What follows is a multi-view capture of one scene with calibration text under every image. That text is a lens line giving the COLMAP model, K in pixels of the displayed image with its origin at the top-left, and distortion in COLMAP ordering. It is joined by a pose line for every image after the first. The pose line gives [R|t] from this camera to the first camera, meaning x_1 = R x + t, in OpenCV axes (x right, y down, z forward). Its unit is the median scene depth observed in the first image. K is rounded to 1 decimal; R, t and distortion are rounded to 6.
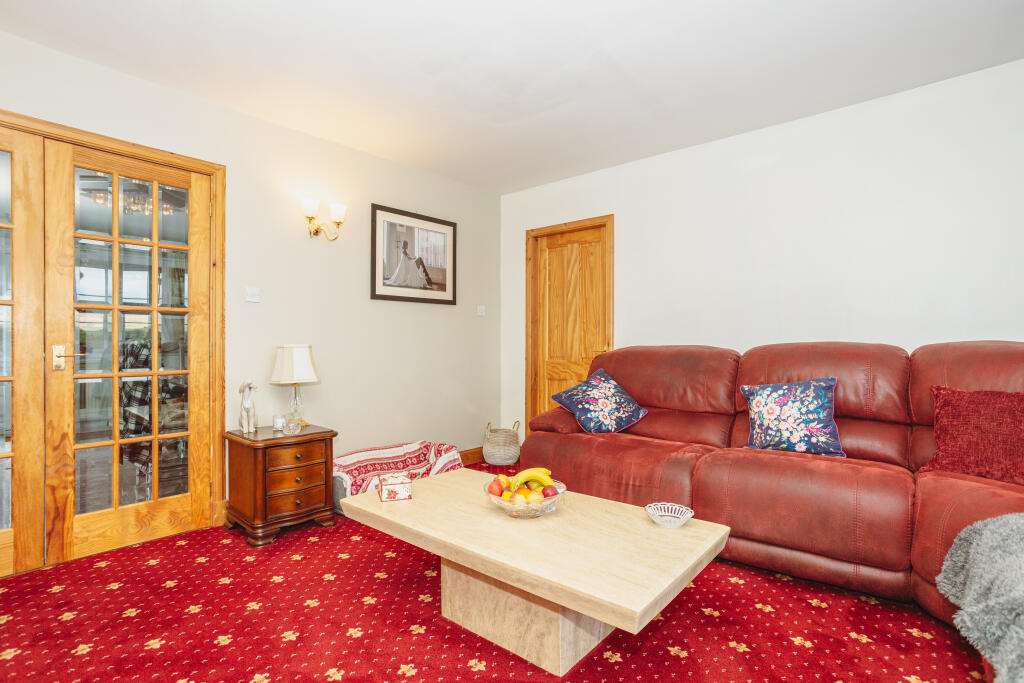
lens RADIAL K [[501.6, 0, 479.9], [0, 501.6, 337.7], [0, 0, 1]] dist [-0.015809, 0.001793]
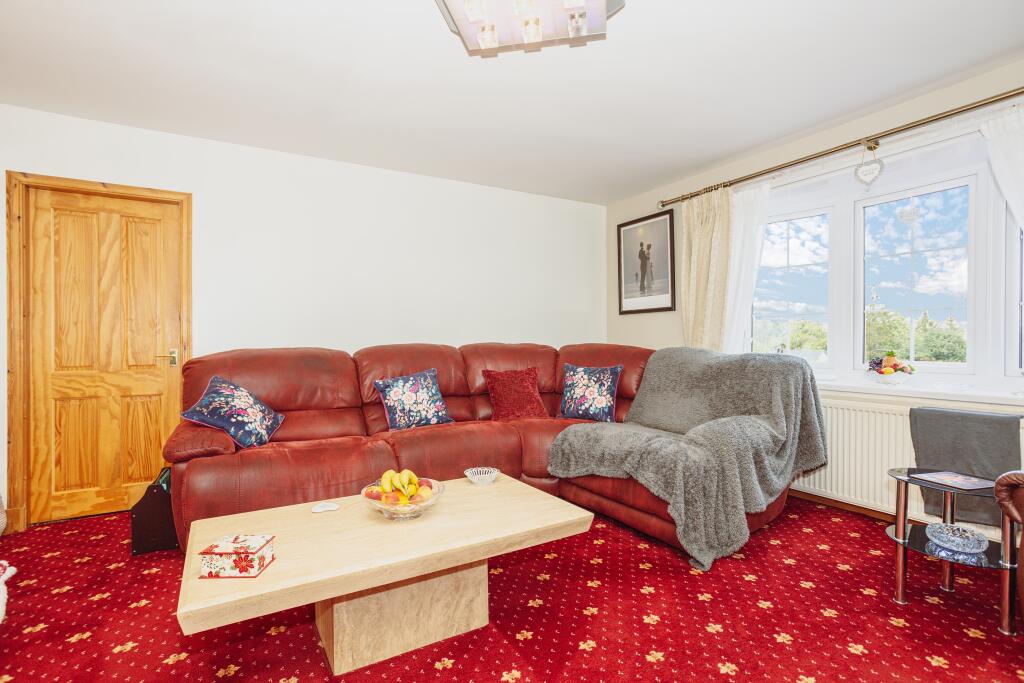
lens RADIAL K [[501.6, 0, 515.5], [0, 501.6, 346.4], [0, 0, 1]] dist [-0.015809, 0.001793]
pose [[0.302336, -0.005741, 0.953184, -0.527364], [-0.004460, 0.999962, 0.007438, 0.003075], [-0.953191, -0.006500, 0.302299, 0.321471]]
